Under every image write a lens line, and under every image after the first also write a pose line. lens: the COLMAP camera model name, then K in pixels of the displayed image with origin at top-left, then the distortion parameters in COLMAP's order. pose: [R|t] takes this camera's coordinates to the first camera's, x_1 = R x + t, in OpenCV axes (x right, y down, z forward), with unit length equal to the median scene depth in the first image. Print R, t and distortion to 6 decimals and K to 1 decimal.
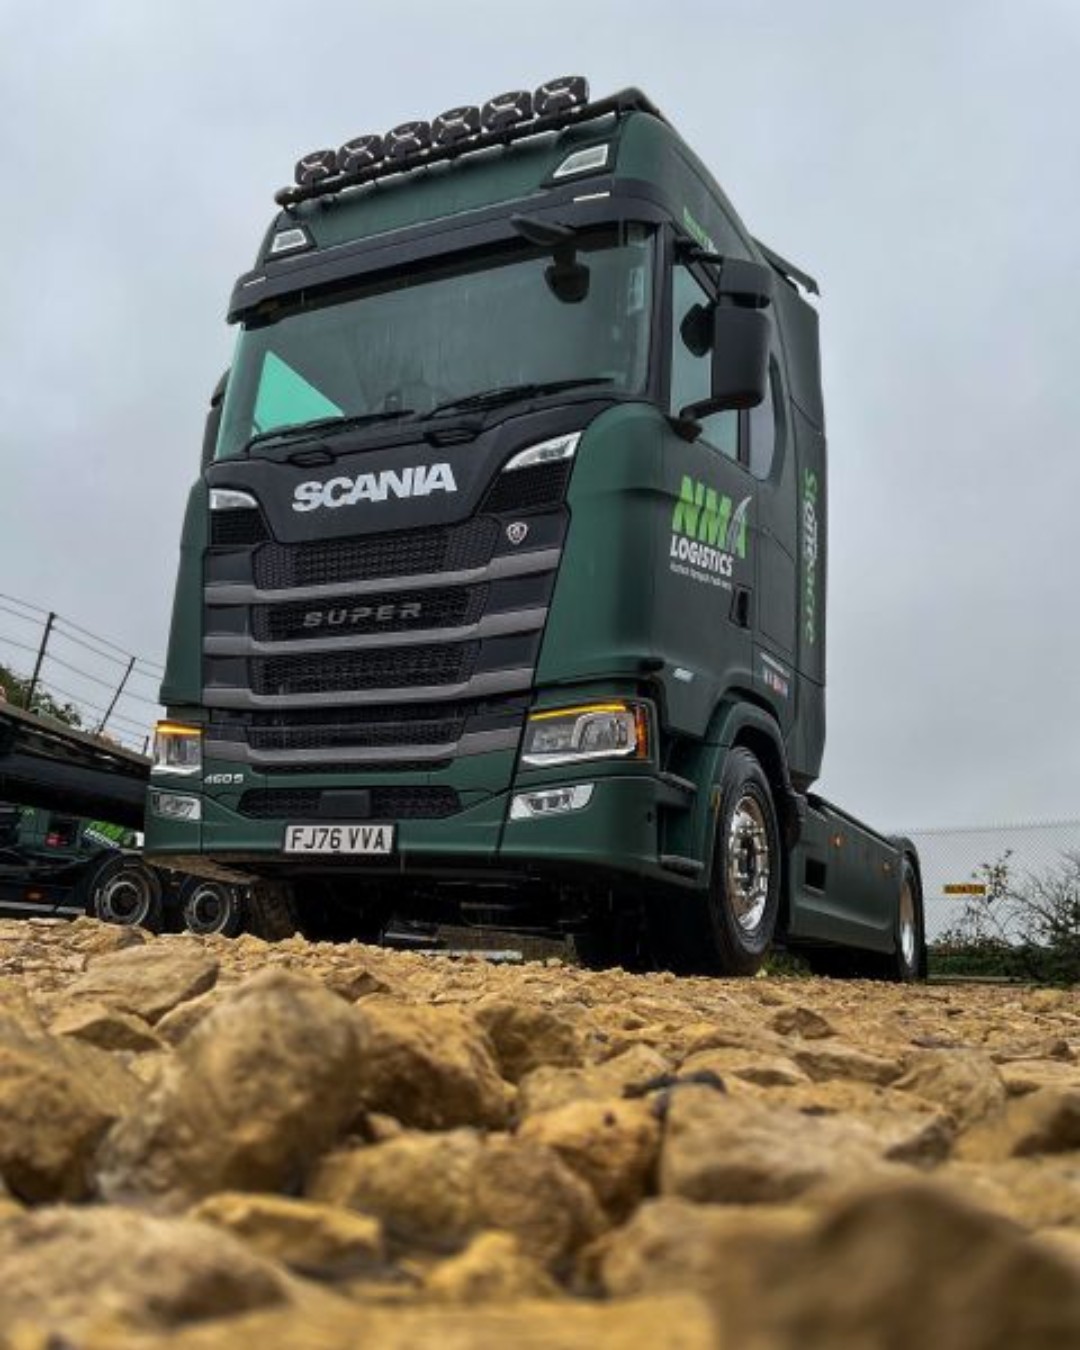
lens RADIAL K [[1202.4, 0, 543.9], [0, 1202.4, 725.9], [0, 0, 1]] dist [0.008744, 0.001484]
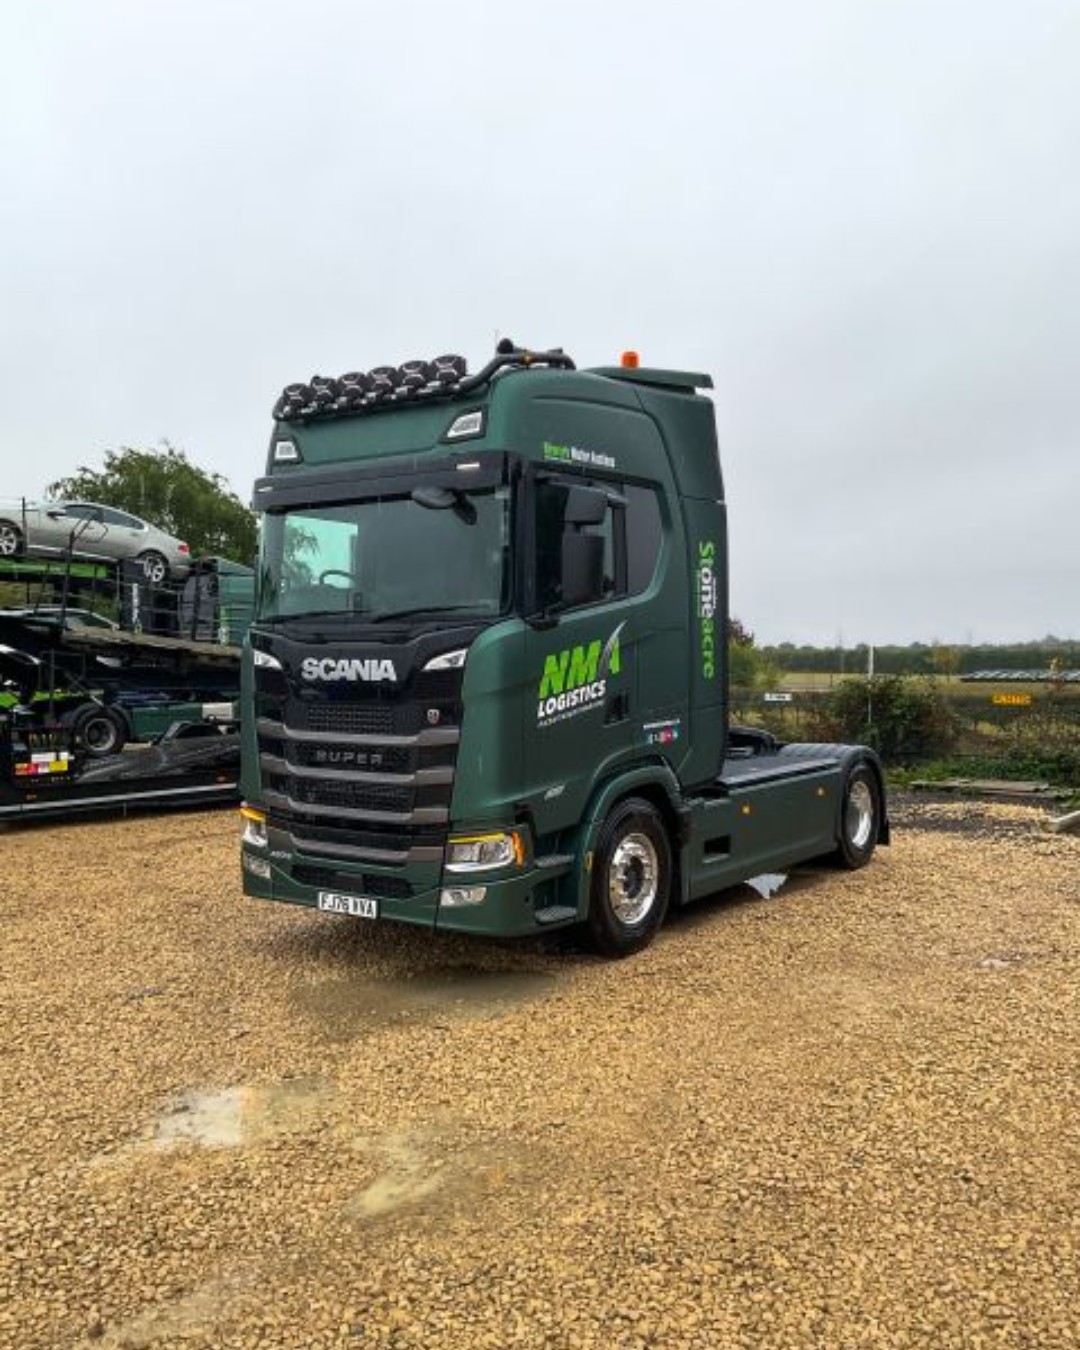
lens RADIAL K [[1184.3, 0, 540.0], [0, 1184.3, 675.0], [0, 0, 1]] dist [0.061137, 0.000897]
pose [[0.982903, -0.056647, -0.175191, 0.355250], [0.093064, 0.973854, 0.207238, -0.480986], [0.158871, -0.219999, 0.962476, -0.388968]]
